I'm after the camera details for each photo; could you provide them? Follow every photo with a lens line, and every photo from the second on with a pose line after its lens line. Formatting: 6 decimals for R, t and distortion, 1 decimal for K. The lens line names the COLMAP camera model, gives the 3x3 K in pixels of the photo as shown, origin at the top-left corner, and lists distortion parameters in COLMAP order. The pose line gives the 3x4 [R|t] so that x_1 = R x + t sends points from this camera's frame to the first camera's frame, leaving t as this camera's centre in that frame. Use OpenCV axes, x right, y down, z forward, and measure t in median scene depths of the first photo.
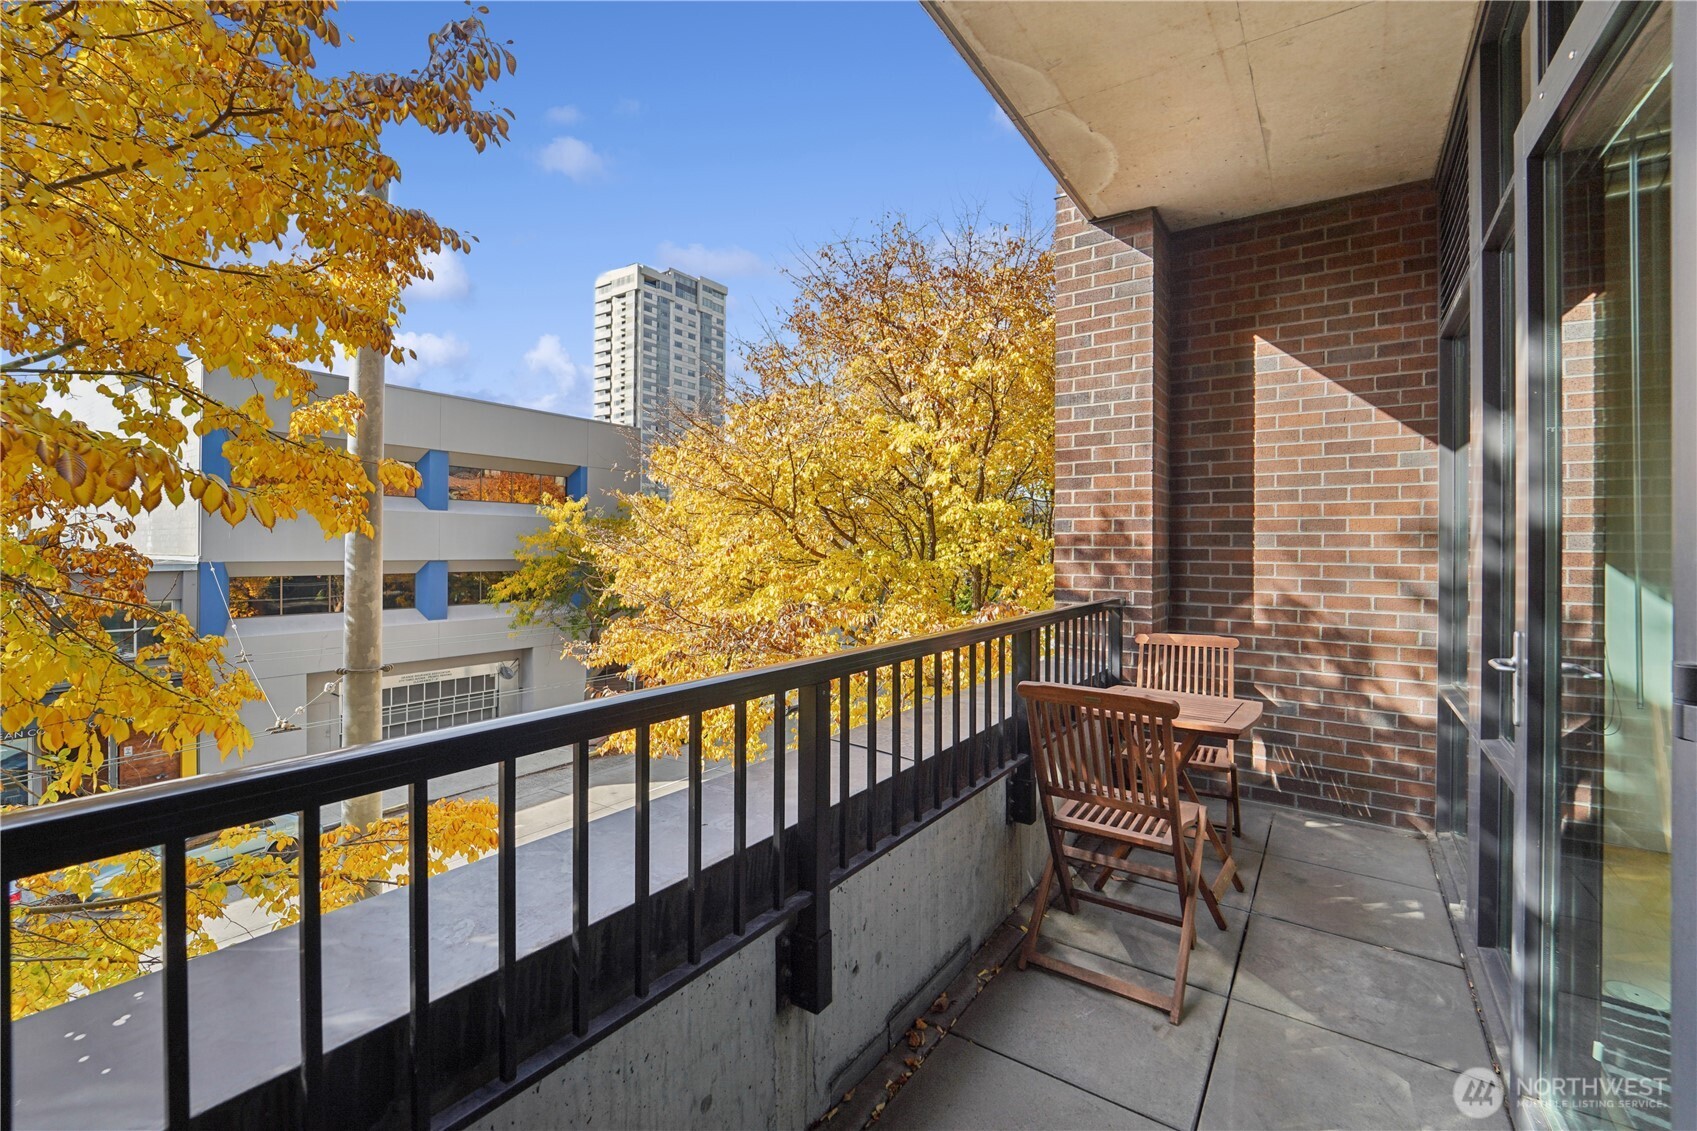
lens RADIAL K [[704.0, 0, 846.7], [0, 704.0, 554.4], [0, 0, 1]] dist [-0.016177, 0.000492]
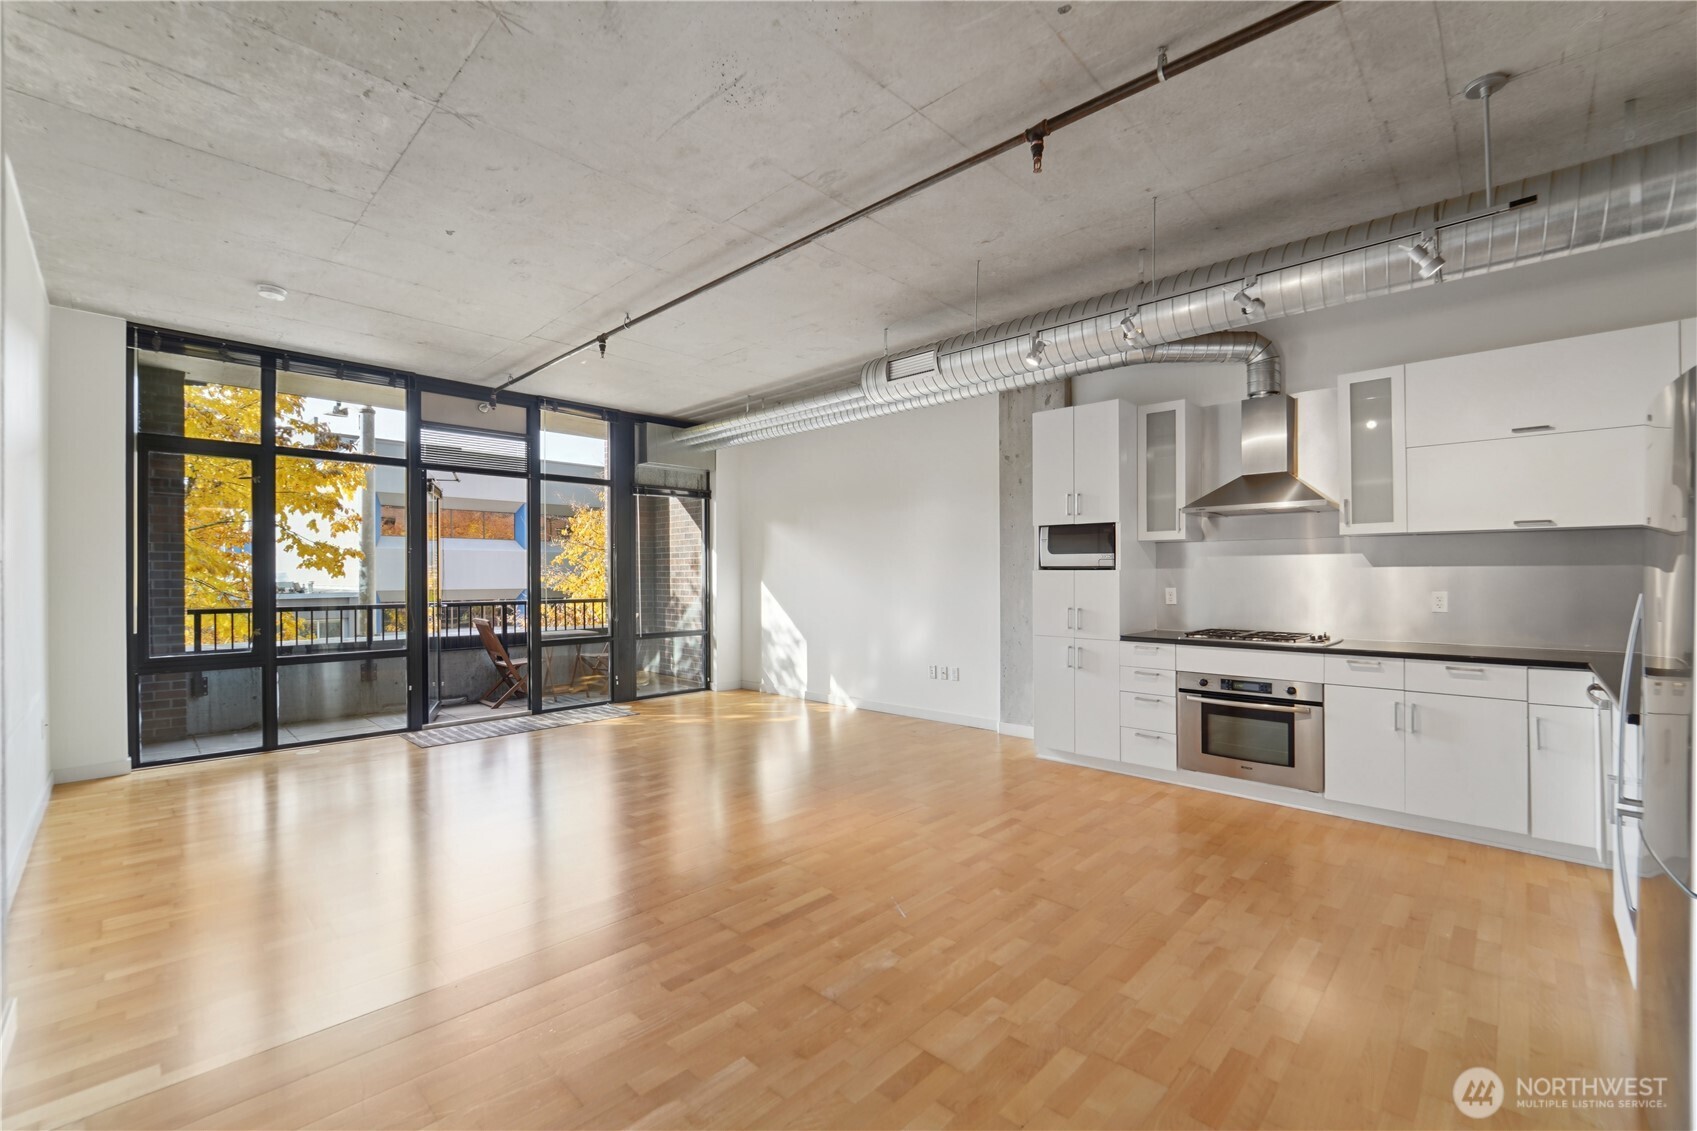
lens RADIAL K [[704.0, 0, 855.5], [0, 704.0, 571.2], [0, 0, 1]] dist [-0.016177, 0.000492]
pose [[0.989807, -0.012800, -0.141841, 1.546977], [0.011862, 0.999902, -0.007459, -0.004730], [0.141923, 0.005700, 0.989861, -1.279597]]
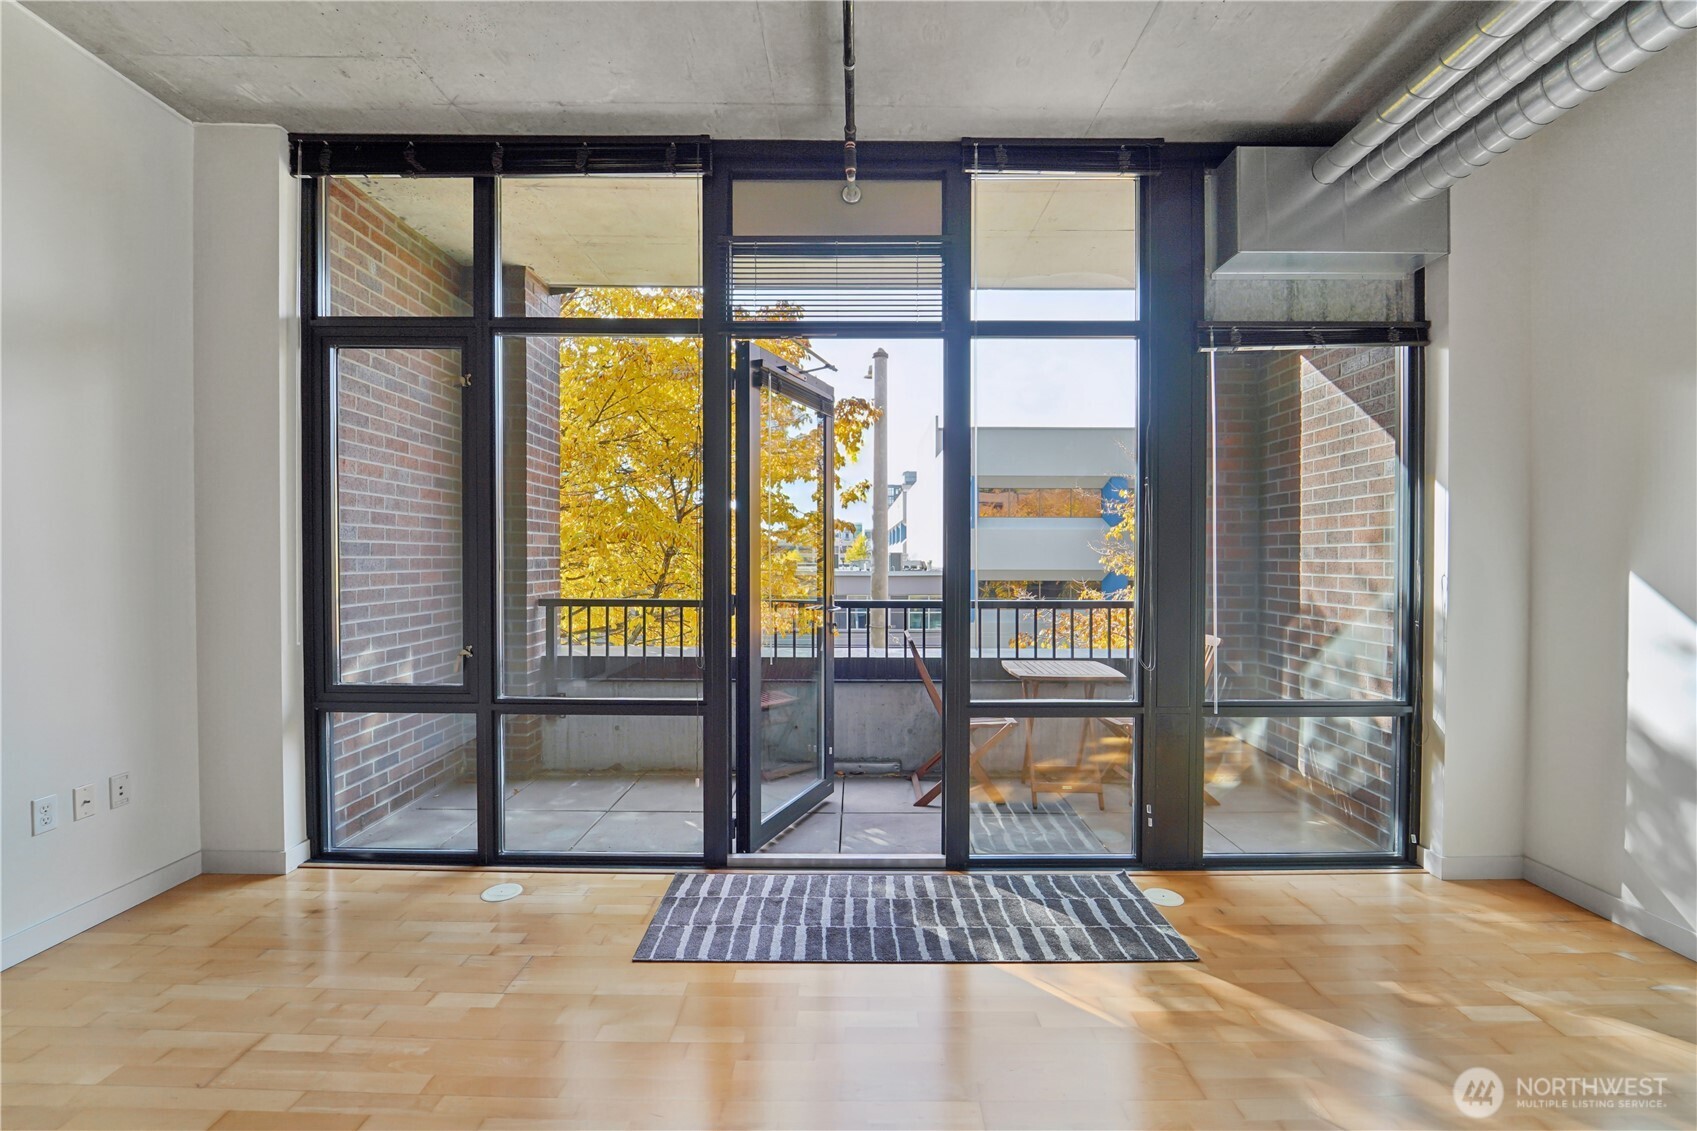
lens RADIAL K [[704.0, 0, 870.0], [0, 704.0, 569.2], [0, 0, 1]] dist [-0.016177, 0.000492]
pose [[0.583766, 0.005911, -0.811900, 1.057188], [0.001949, 0.999960, 0.008681, -0.005631], [0.811919, -0.006650, 0.583732, -0.133708]]
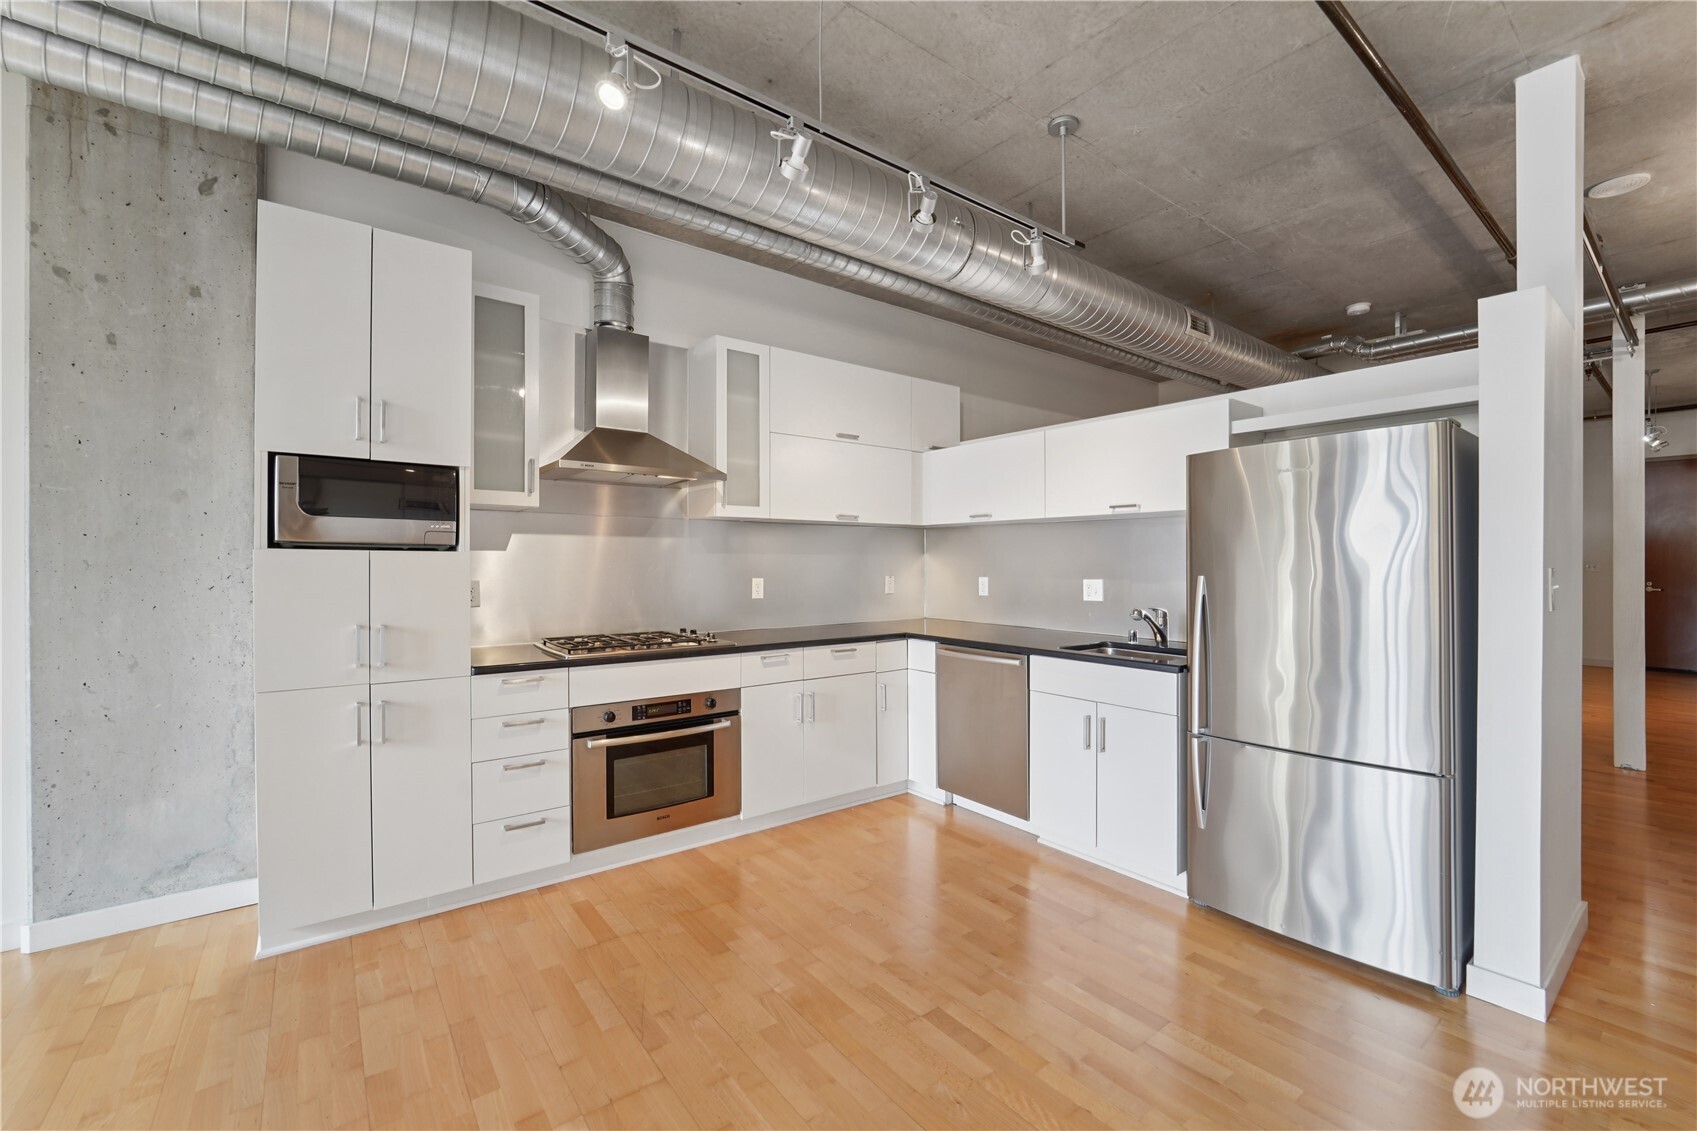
lens RADIAL K [[704.0, 0, 848.1], [0, 704.0, 564.0], [0, 0, 1]] dist [-0.016177, 0.000492]
pose [[0.296473, -0.011572, 0.954971, 1.268843], [-0.001085, 0.999922, 0.012454, -0.007265], [-0.955041, -0.004728, 0.296437, -0.552636]]
